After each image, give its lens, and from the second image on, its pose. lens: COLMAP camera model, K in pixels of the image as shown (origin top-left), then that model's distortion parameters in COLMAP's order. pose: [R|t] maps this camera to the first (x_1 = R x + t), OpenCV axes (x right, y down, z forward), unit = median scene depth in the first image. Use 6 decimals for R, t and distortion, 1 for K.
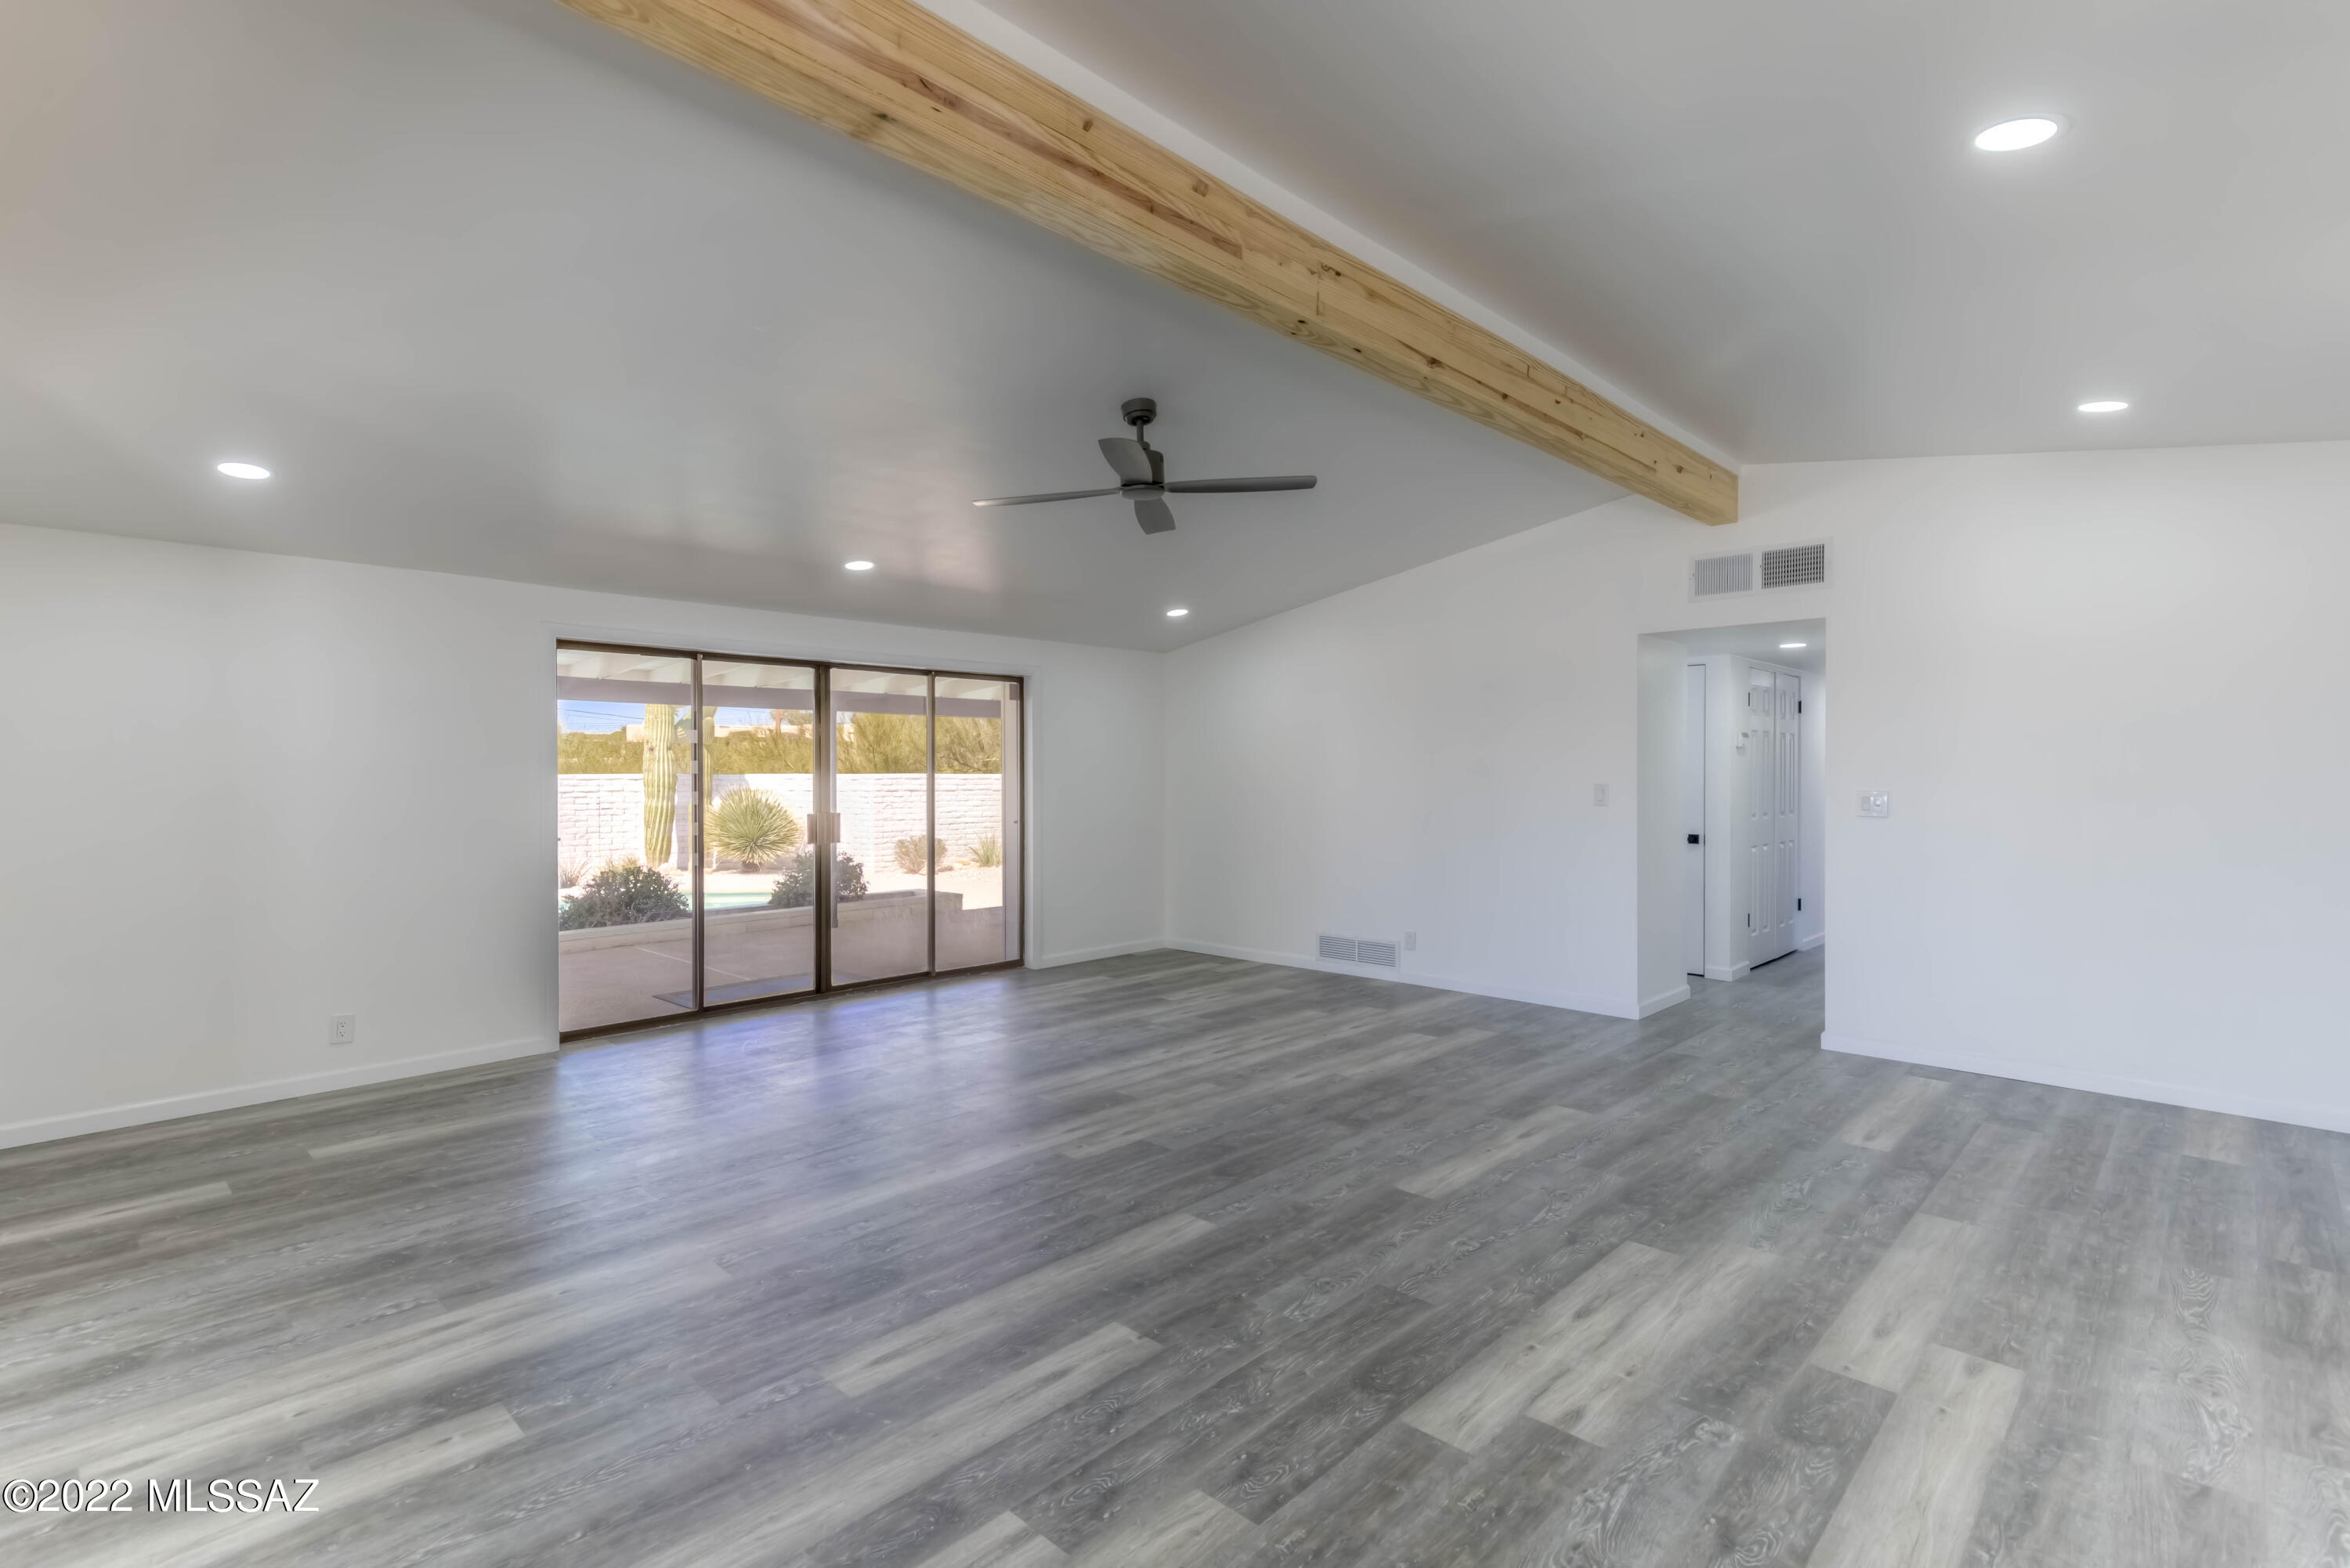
lens RADIAL K [[1130.9, 0, 1196.1], [0, 1130.9, 776.8], [0, 0, 1]] dist [0.011699, 0.002826]
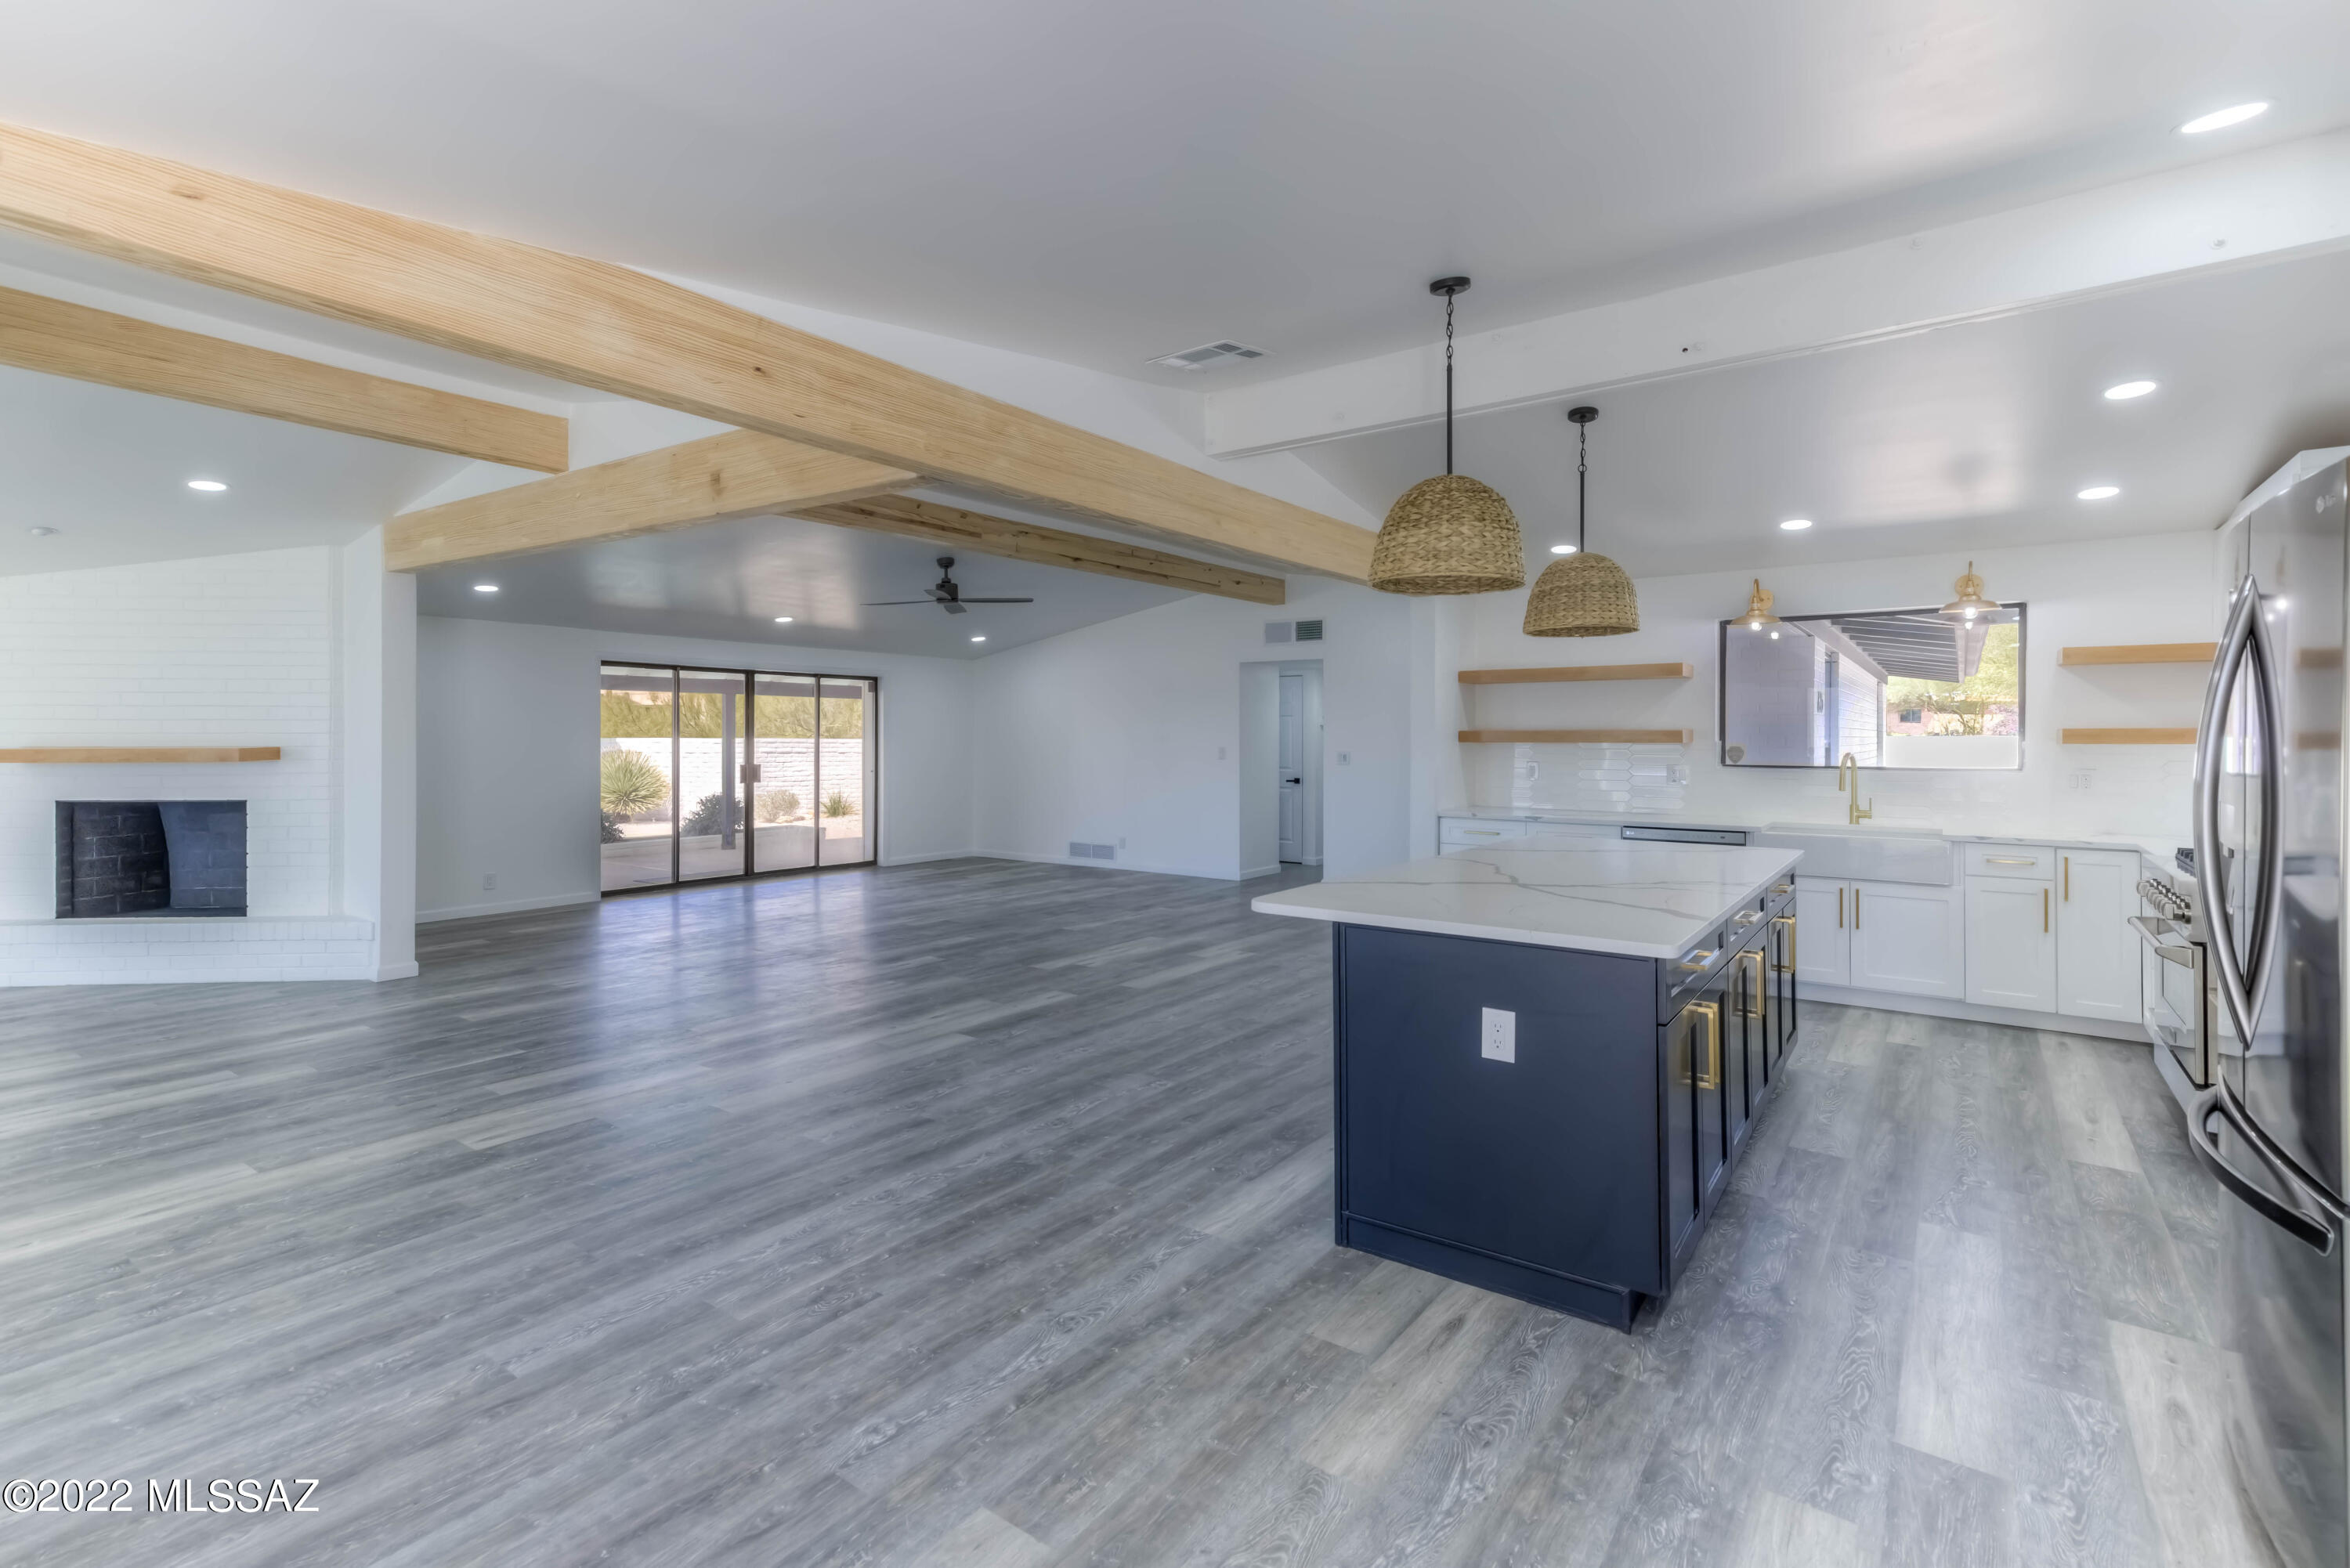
lens RADIAL K [[1130.9, 0, 1191.5], [0, 1130.9, 742.1], [0, 0, 1]] dist [0.011699, 0.002826]
pose [[0.990559, 0.004399, 0.137013, 0.063842], [-0.004452, 0.999990, 0.000082, -0.001471], [-0.137011, -0.000691, 0.990569, -0.622640]]
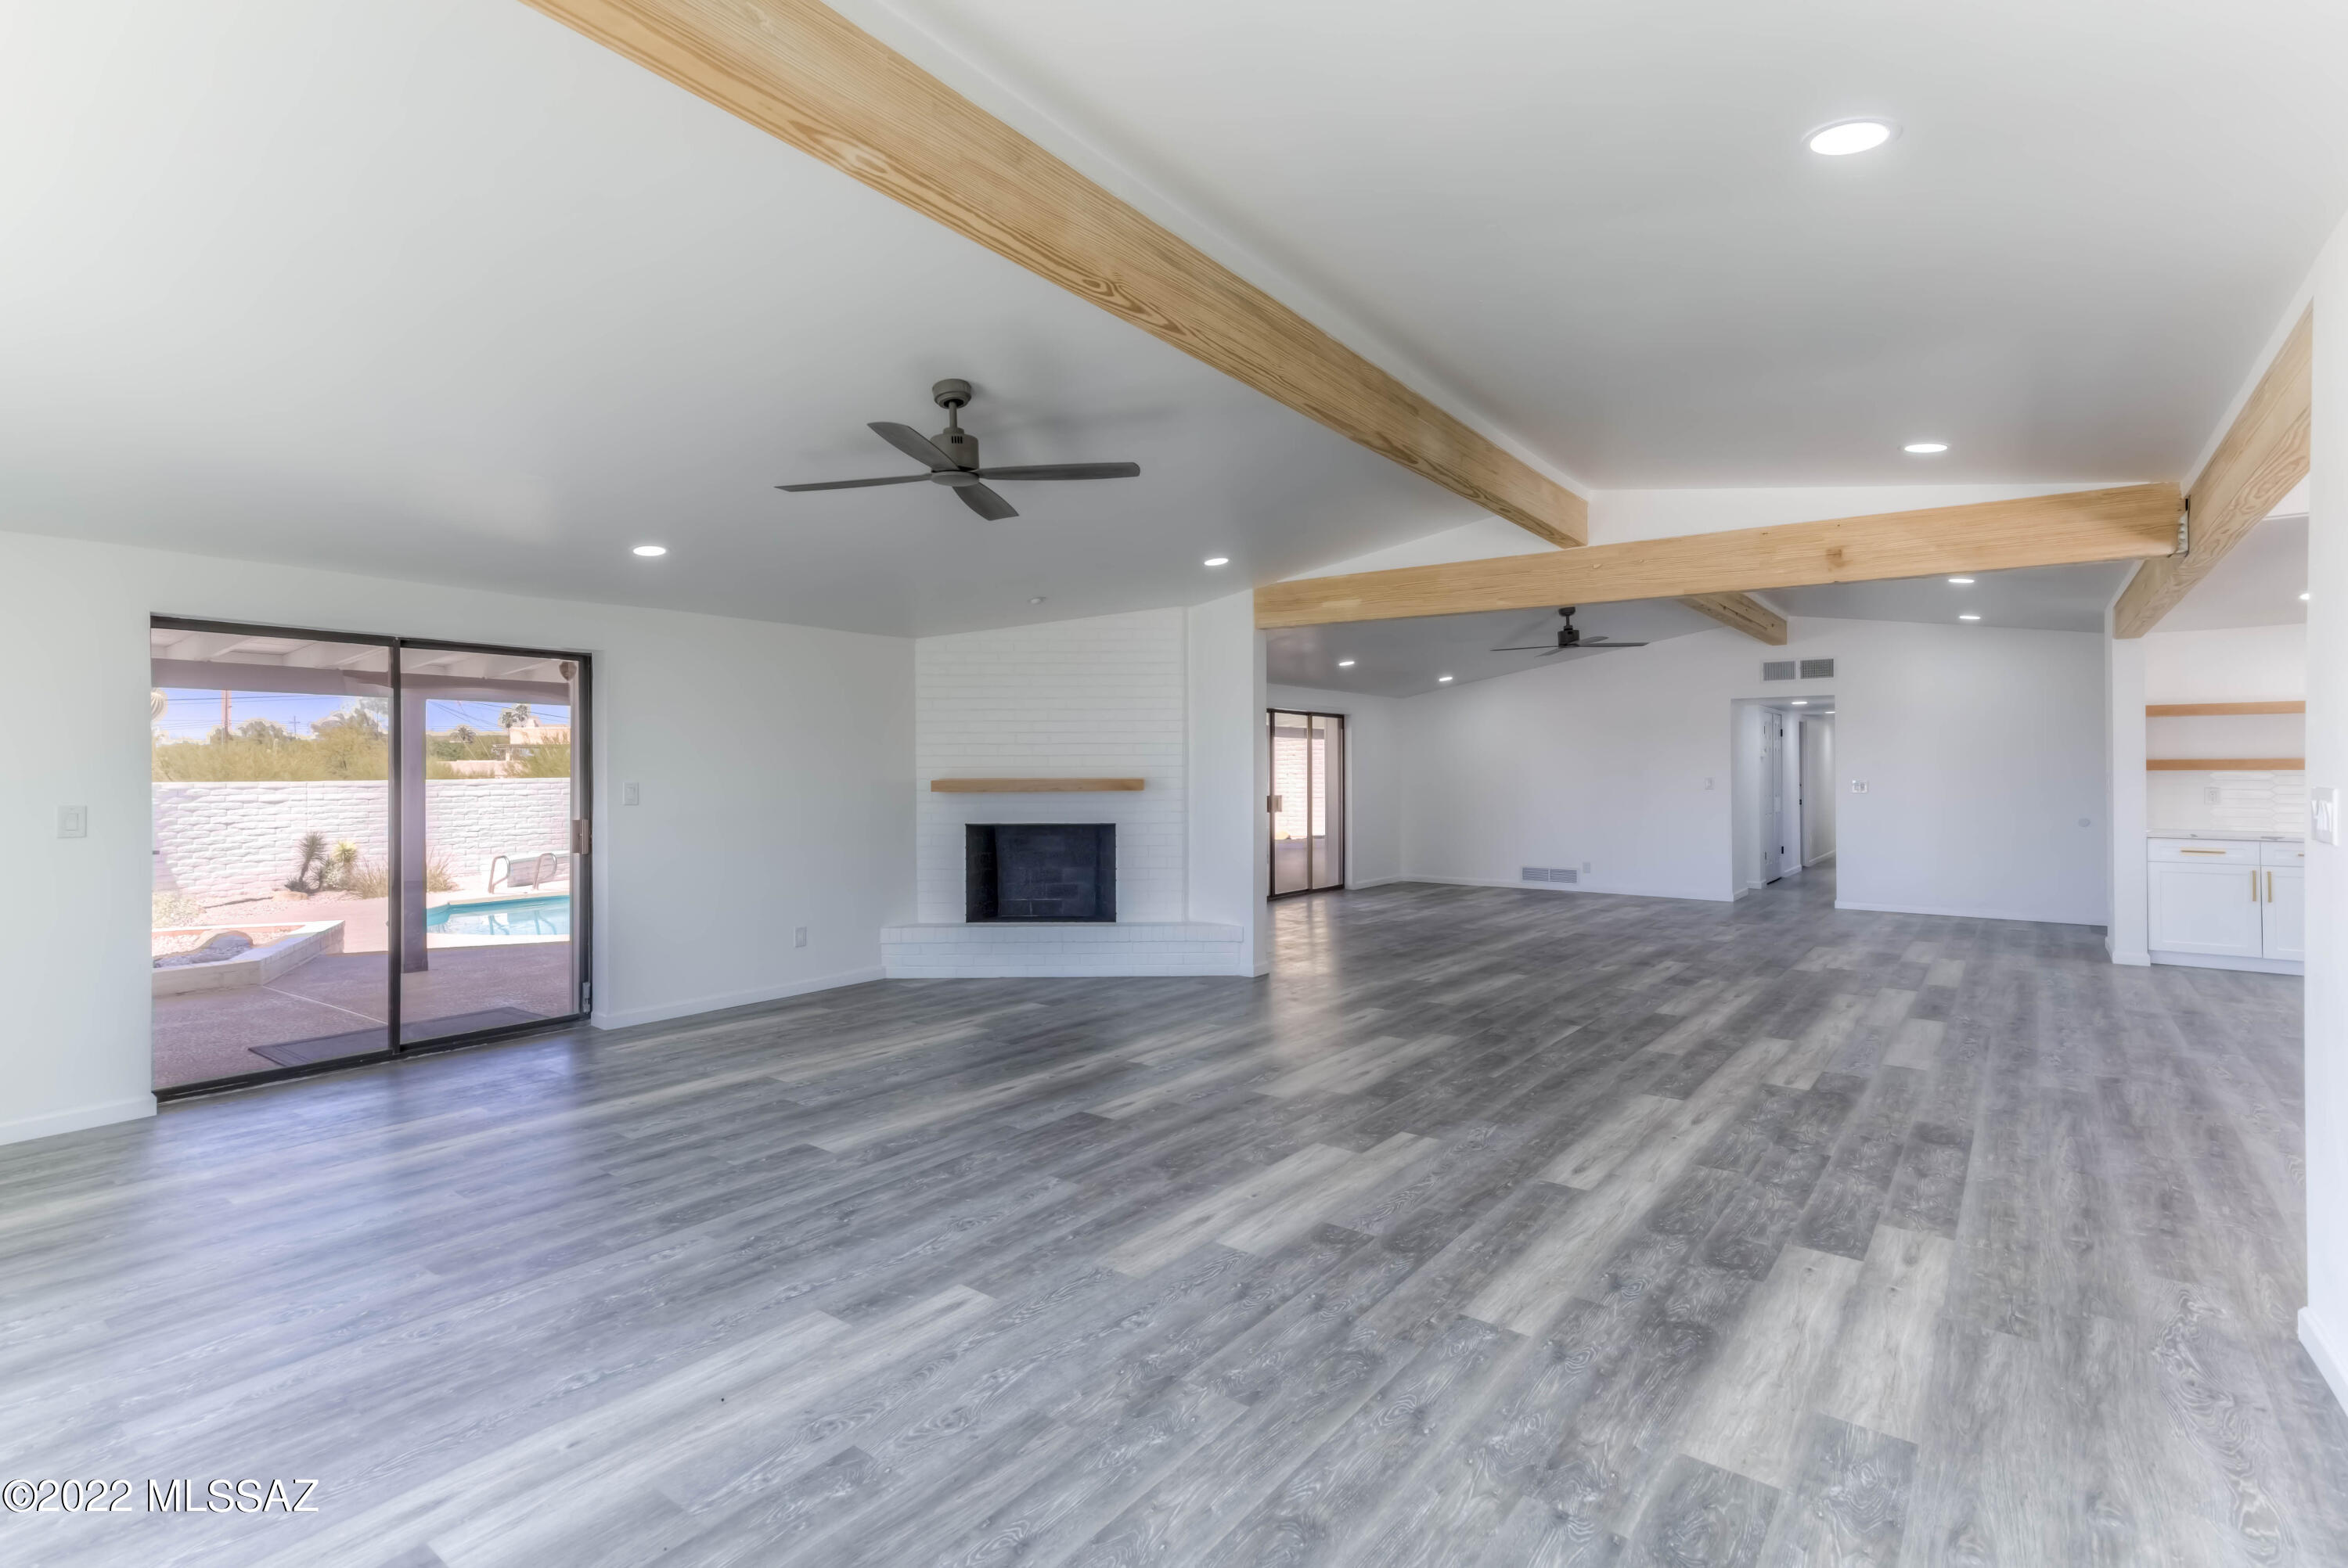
lens RADIAL K [[1129.9, 0, 1129.7], [0, 1129.9, 769.8], [0, 0, 1]] dist [0.011699, 0.002826]
pose [[0.996879, -0.001086, 0.078936, -0.648500], [0.001744, 0.999964, -0.008268, 0.005984], [-0.078924, 0.008380, 0.996845, -0.692130]]
